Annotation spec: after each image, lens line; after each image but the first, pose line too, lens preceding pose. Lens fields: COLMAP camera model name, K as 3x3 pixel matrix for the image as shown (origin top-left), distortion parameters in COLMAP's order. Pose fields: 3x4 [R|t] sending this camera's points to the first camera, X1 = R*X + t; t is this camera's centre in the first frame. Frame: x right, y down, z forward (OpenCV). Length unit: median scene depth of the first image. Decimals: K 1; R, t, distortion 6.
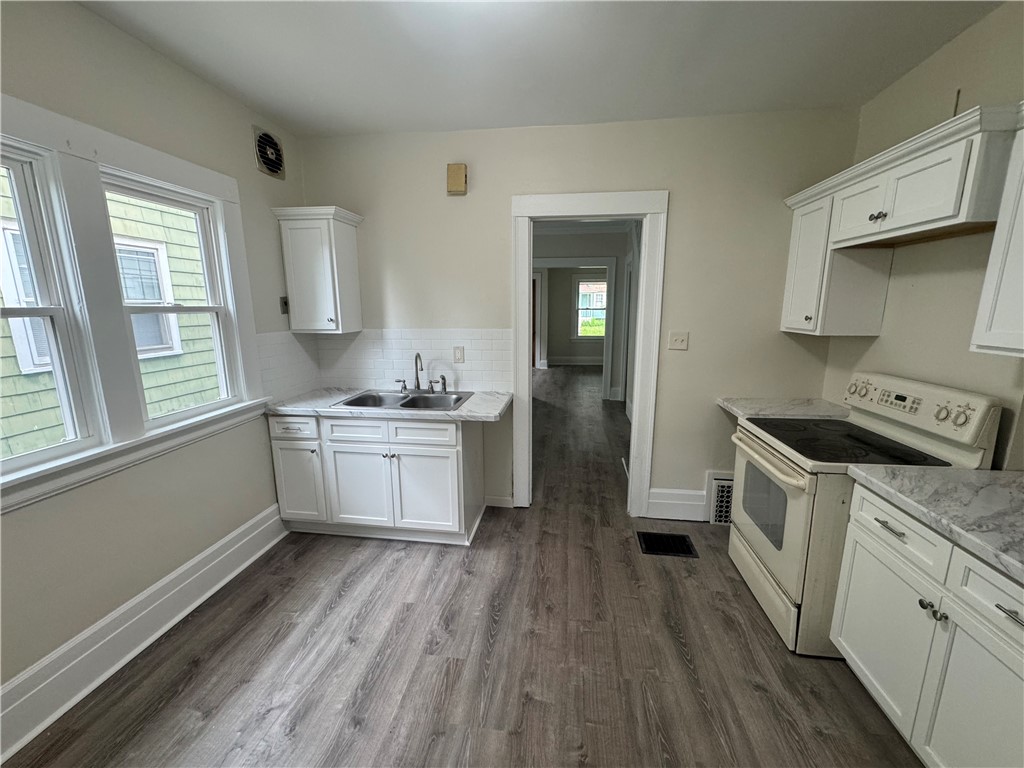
lens RADIAL K [[411.0, 0, 508.8], [0, 411.0, 382.6], [0, 0, 1]] dist [-0.000865, 0.000127]
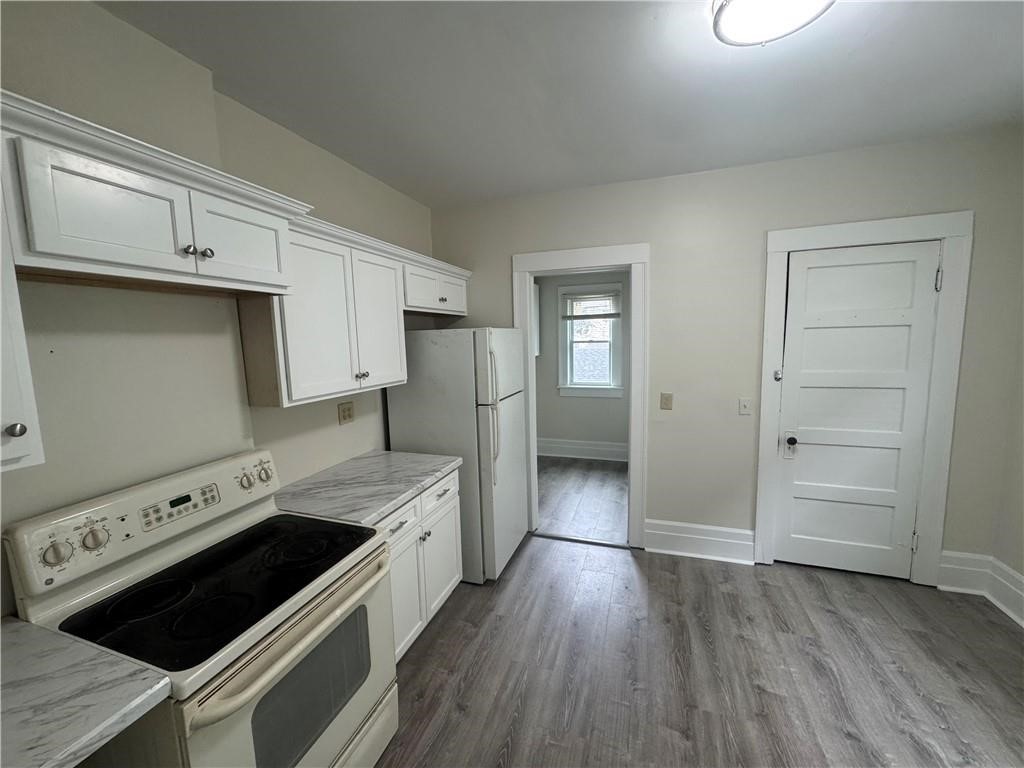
lens RADIAL K [[411.0, 0, 508.8], [0, 411.0, 382.6], [0, 0, 1]] dist [-0.000865, 0.000127]
pose [[-0.982521, 0.010567, 0.185854, 0.272663], [0.064533, 0.955811, 0.286810, -0.381520], [-0.174610, 0.293791, -0.939786, 1.729139]]
